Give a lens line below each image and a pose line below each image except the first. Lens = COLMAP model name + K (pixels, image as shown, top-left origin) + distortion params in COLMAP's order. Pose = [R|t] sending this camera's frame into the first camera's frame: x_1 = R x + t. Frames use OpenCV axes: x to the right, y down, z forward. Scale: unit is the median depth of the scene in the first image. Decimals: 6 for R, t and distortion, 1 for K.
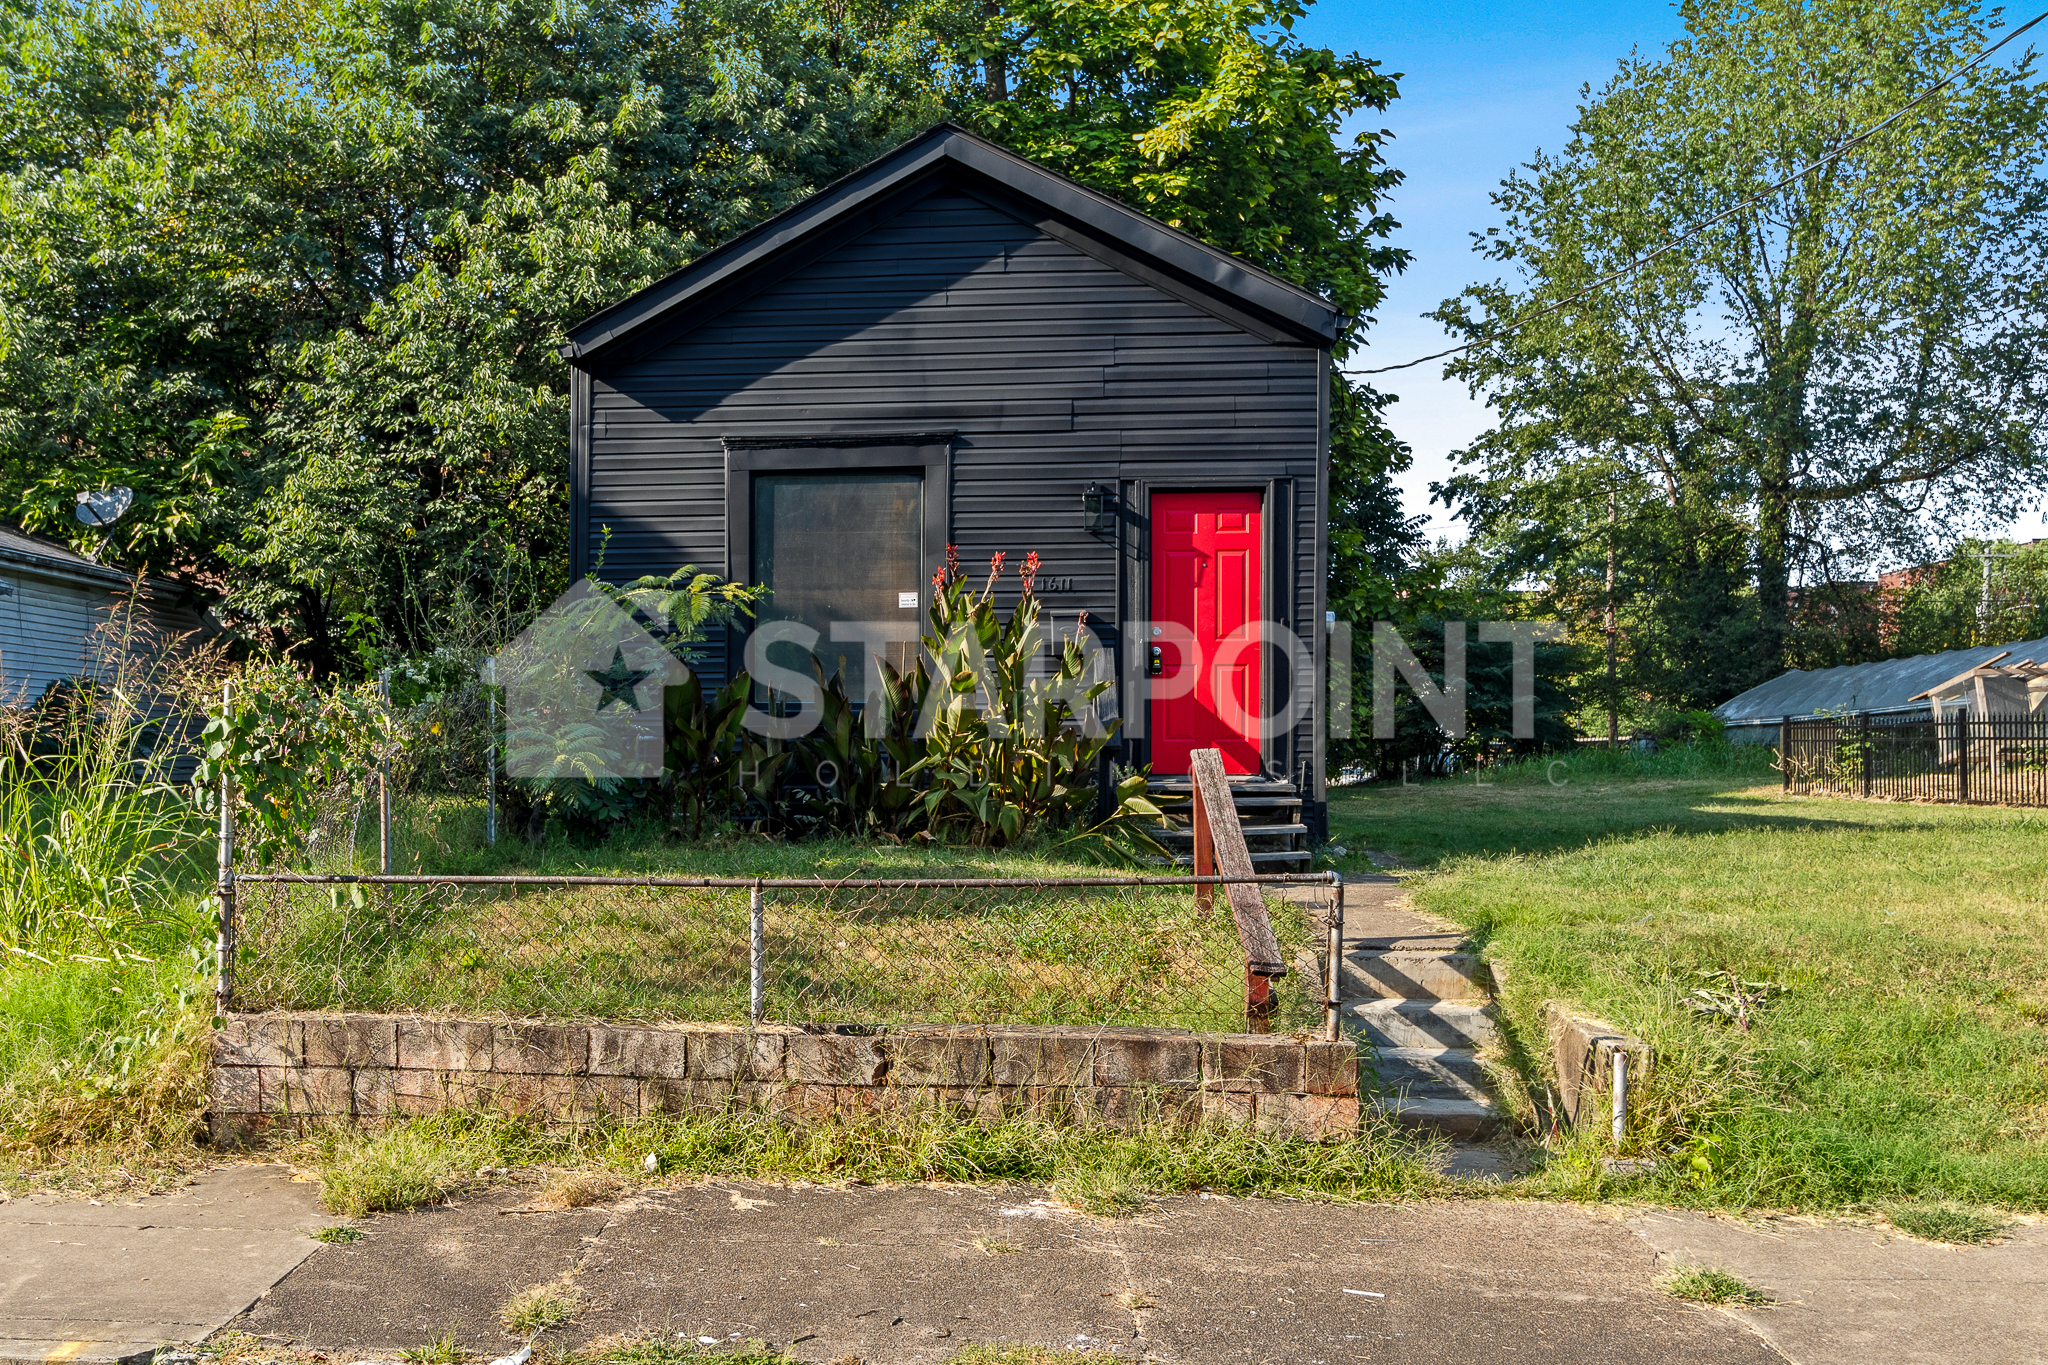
lens RADIAL K [[1752.6, 0, 1024.0], [0, 1752.6, 682.5], [0, 0, 1]] dist [-0.001183, 0.000014]
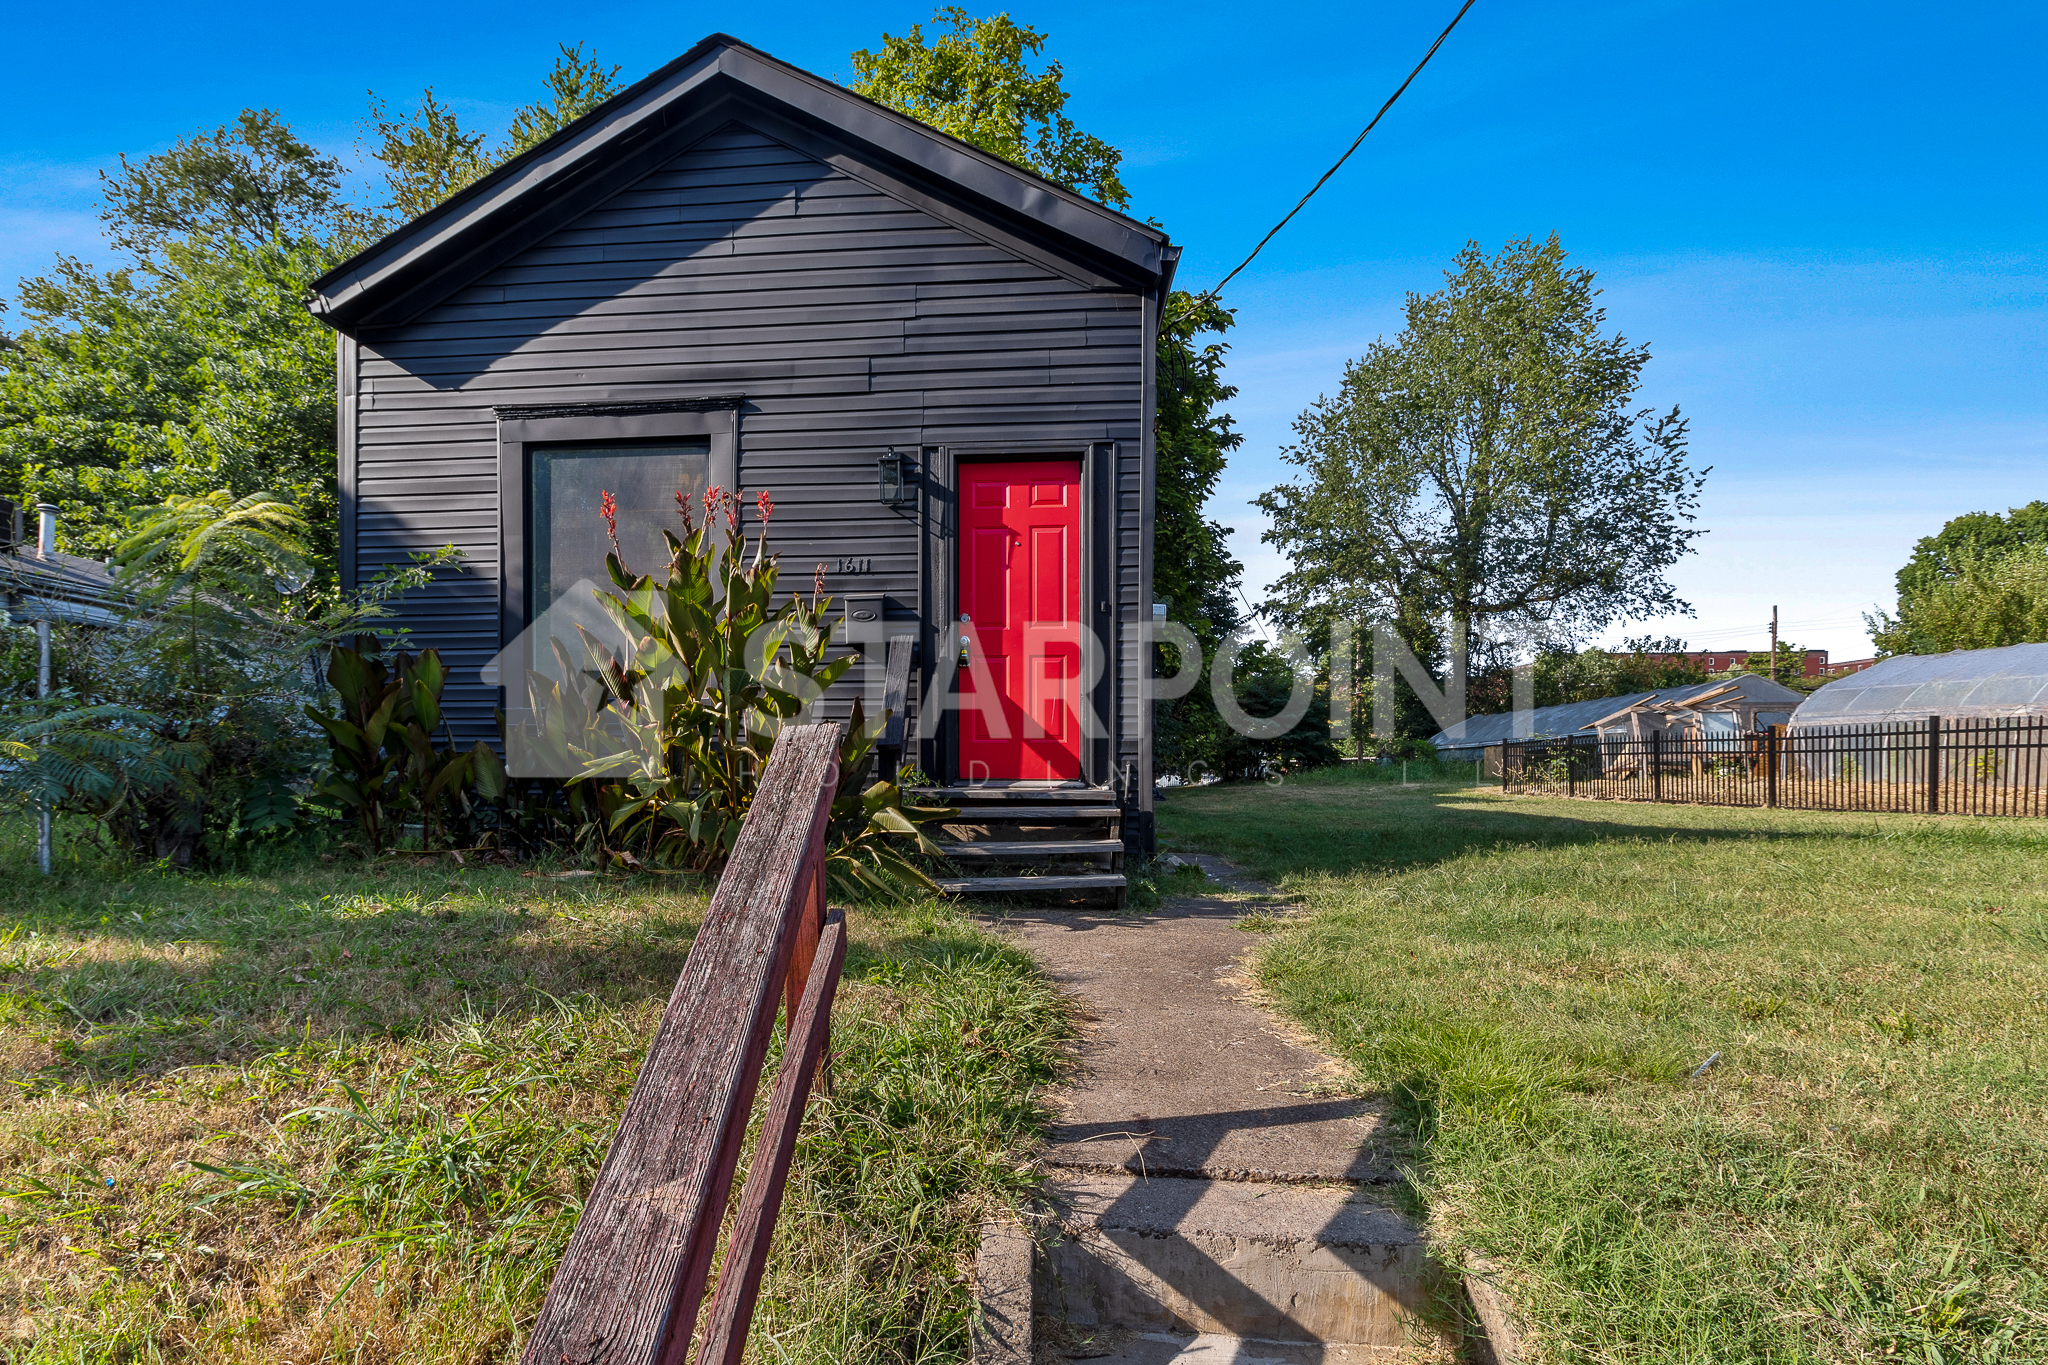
lens RADIAL K [[1055.3, 0, 1024.0], [0, 1055.3, 682.5], [0, 0, 1]] dist [-0.002521, -0.000138]
pose [[0.999905, 0.004527, 0.012995, 0.097250], [-0.004039, 0.999292, -0.037399, 0.023051], [-0.013155, 0.037343, 0.999216, 0.454971]]
